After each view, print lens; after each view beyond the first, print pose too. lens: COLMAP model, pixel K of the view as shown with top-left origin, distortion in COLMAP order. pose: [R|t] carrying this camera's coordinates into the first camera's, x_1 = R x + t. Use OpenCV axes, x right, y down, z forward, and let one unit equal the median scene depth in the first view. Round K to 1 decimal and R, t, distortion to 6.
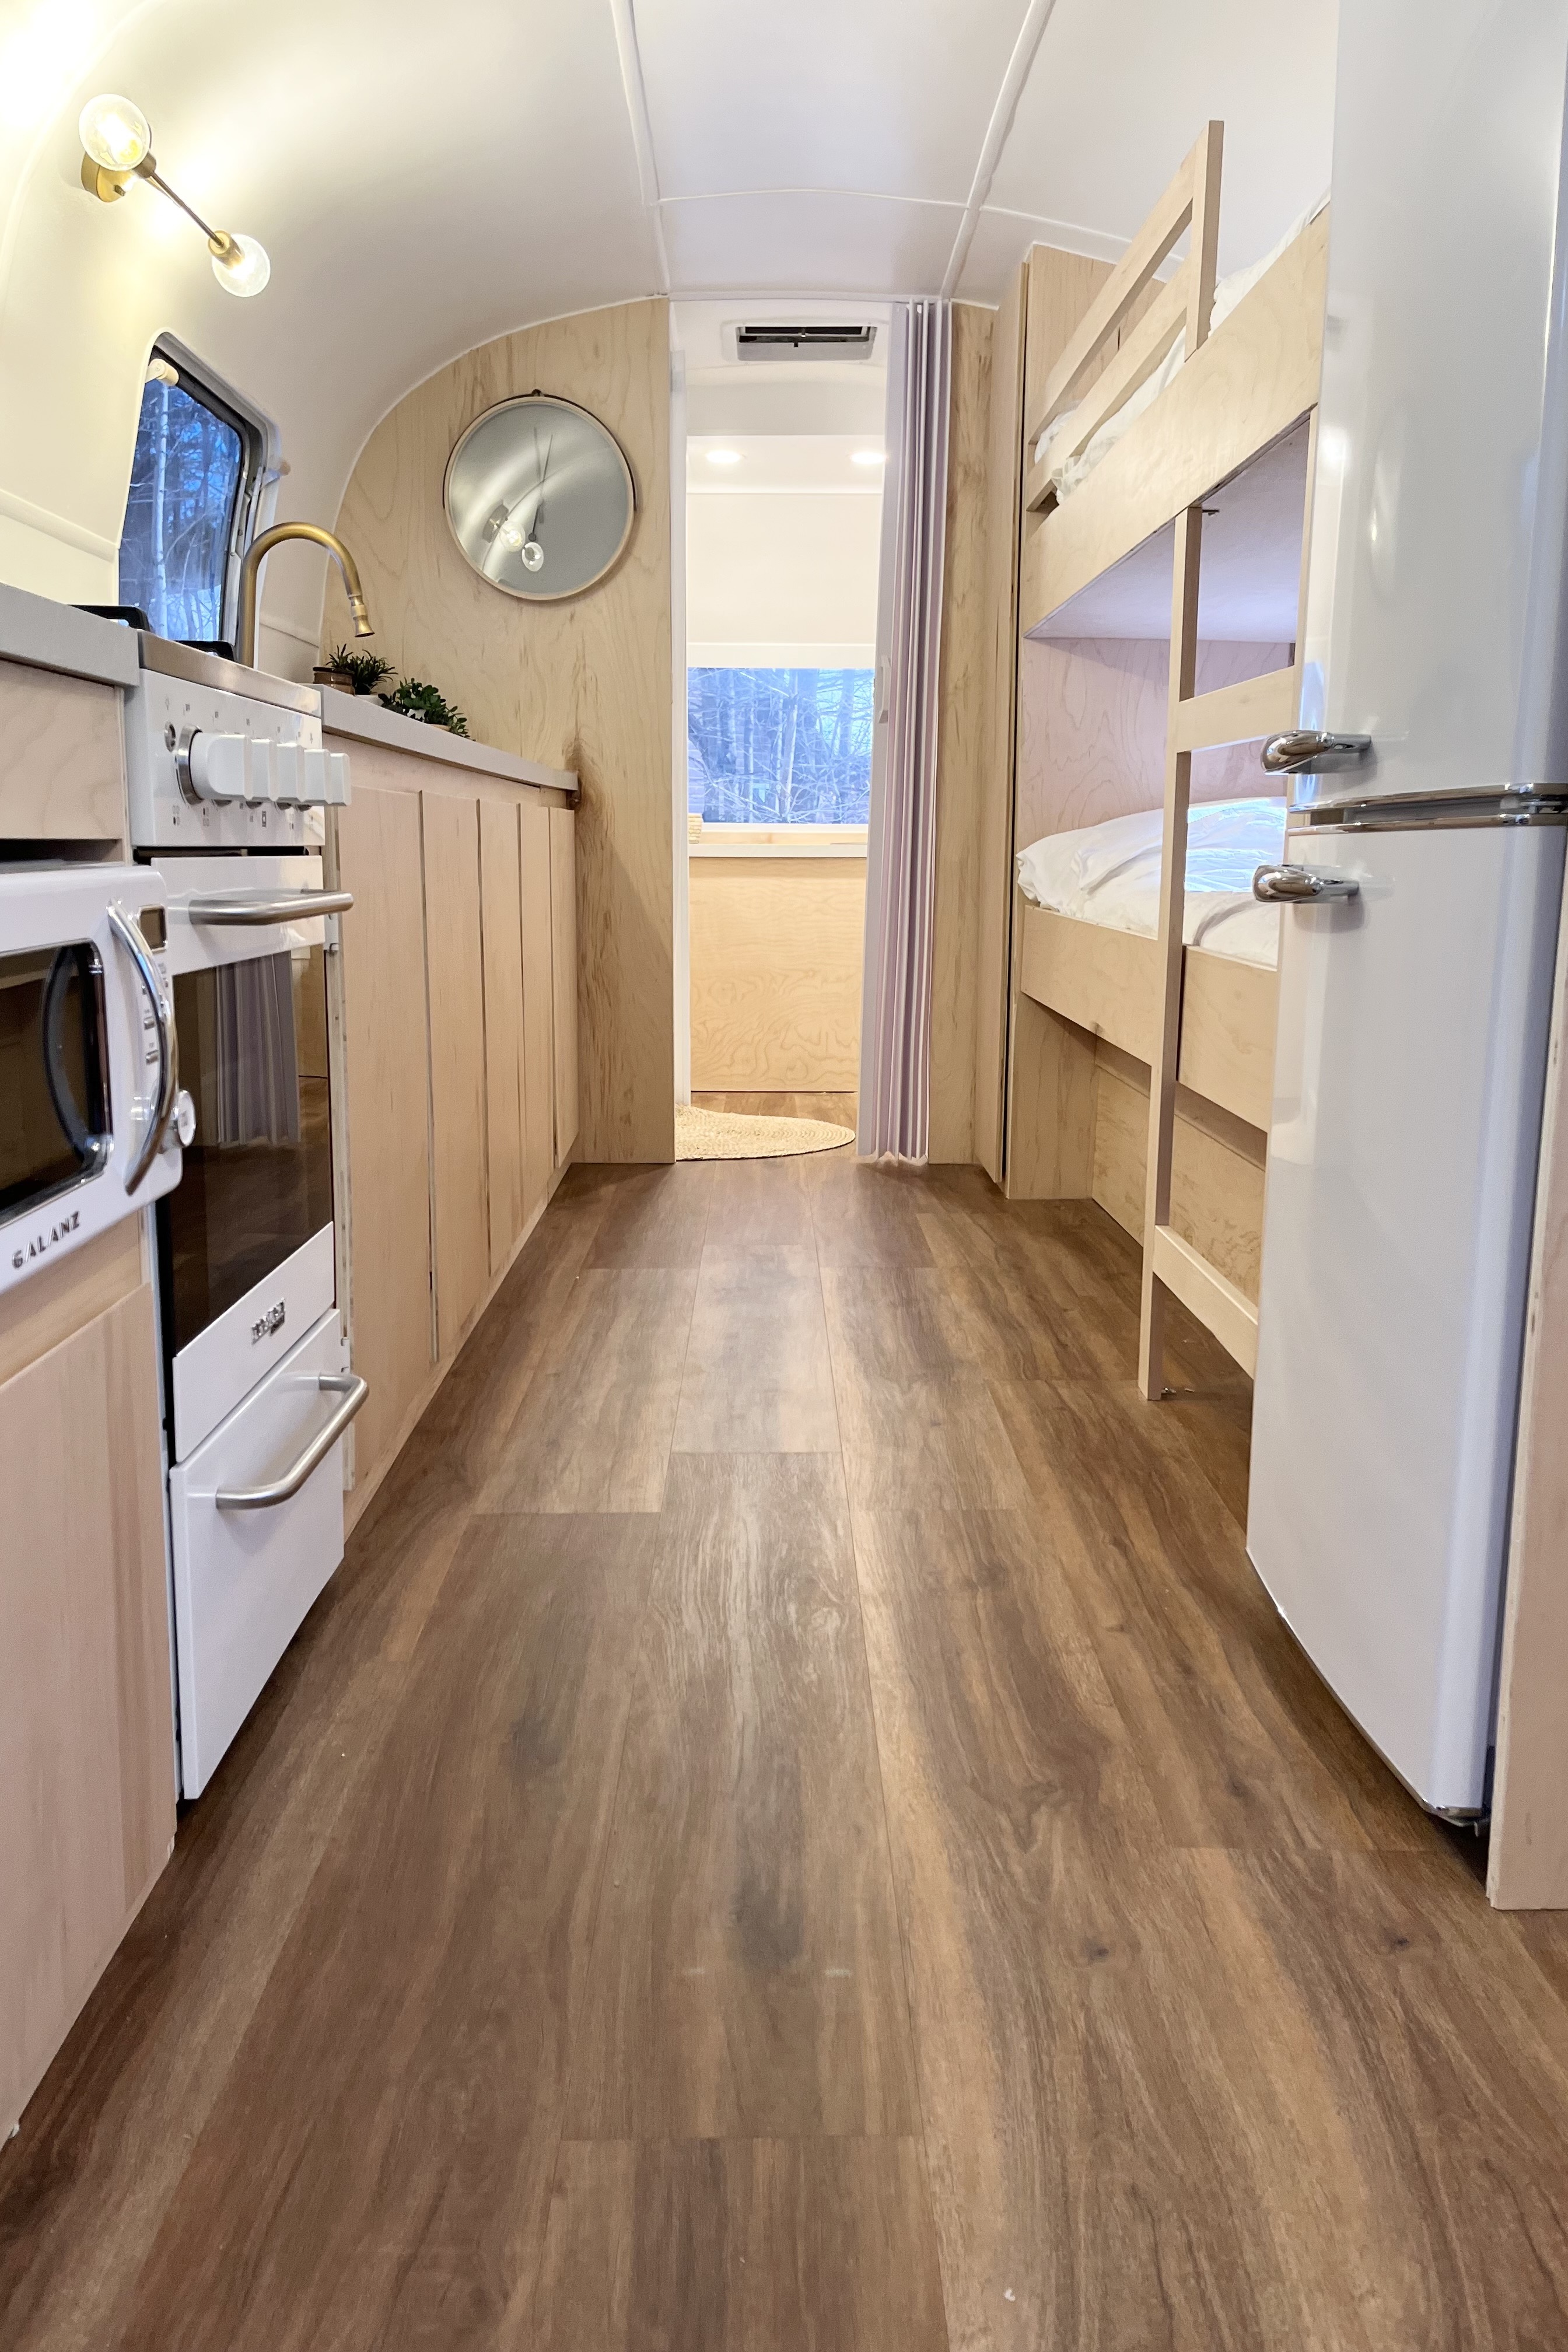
lens RADIAL K [[1818.4, 0, 779.4], [0, 1818.4, 1214.0], [0, 0, 1]] dist [0.057455, -0.065972]
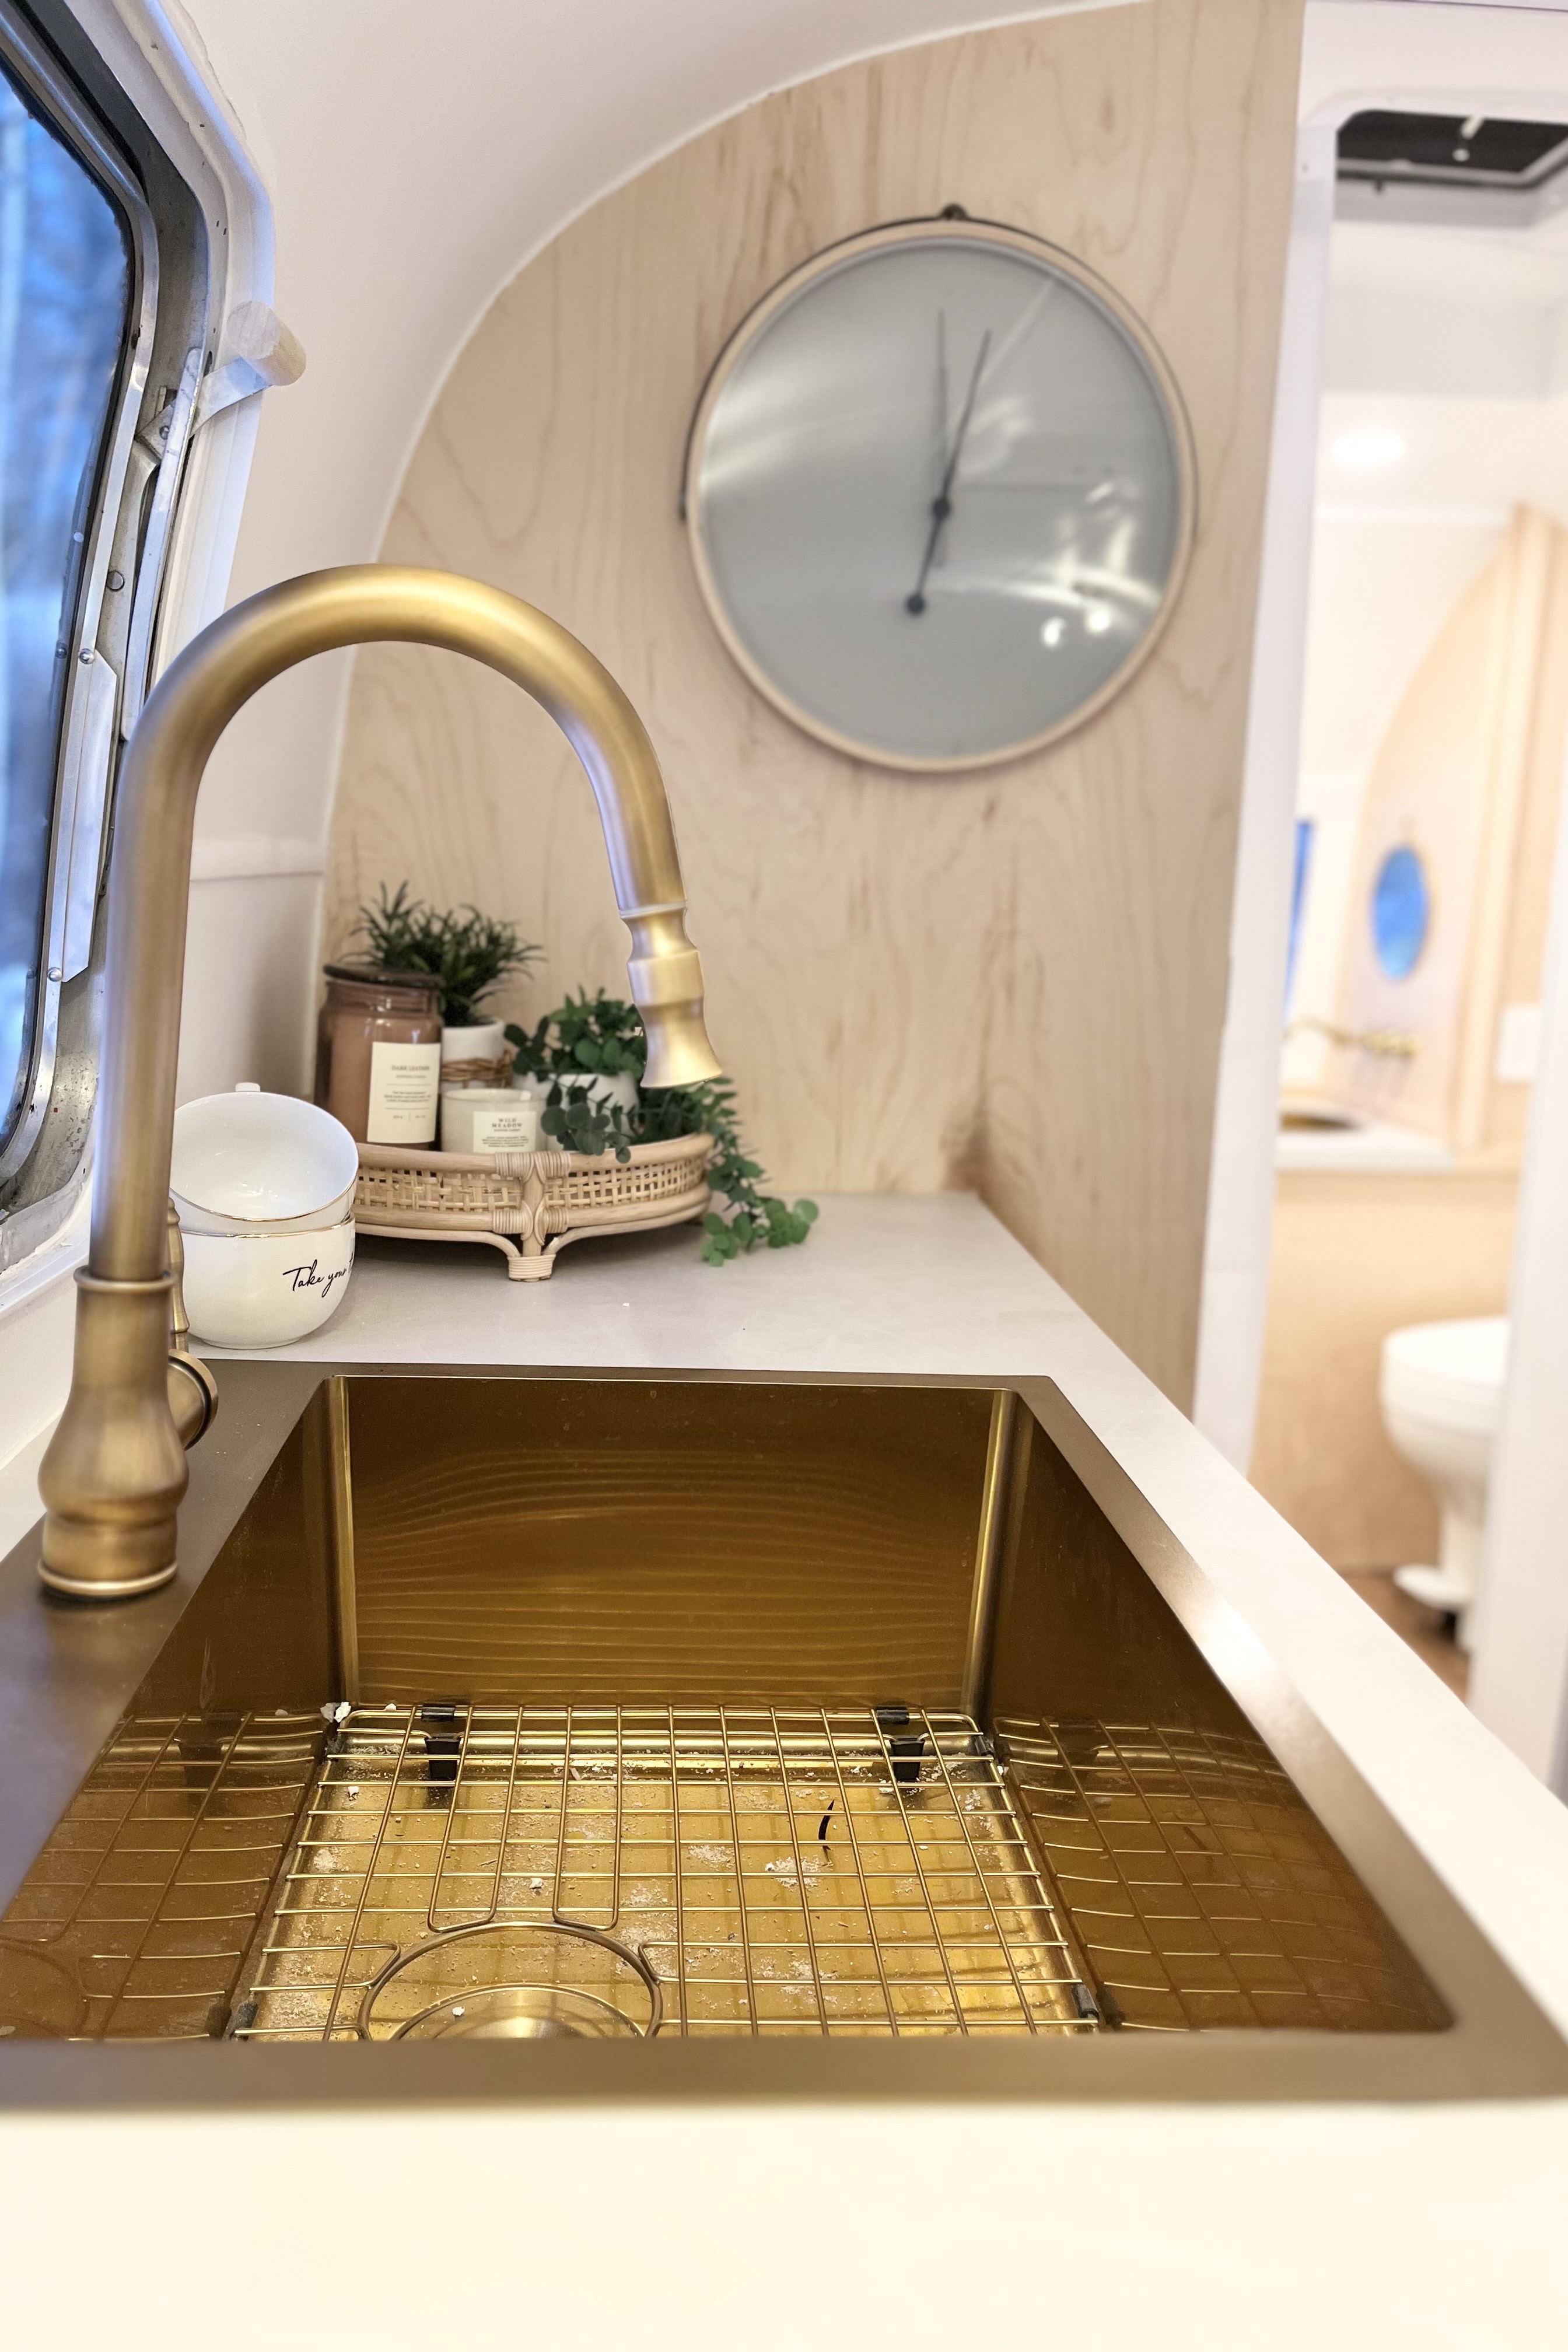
lens RADIAL K [[1818.4, 0, 783.2], [0, 1818.4, 1176.9], [0, 0, 1]] dist [0.057455, -0.065972]
pose [[0.996822, 0.009331, 0.079111, -0.324700], [-0.006939, 0.999512, -0.030457, -0.413578], [-0.079357, 0.029811, 0.996400, 1.086088]]
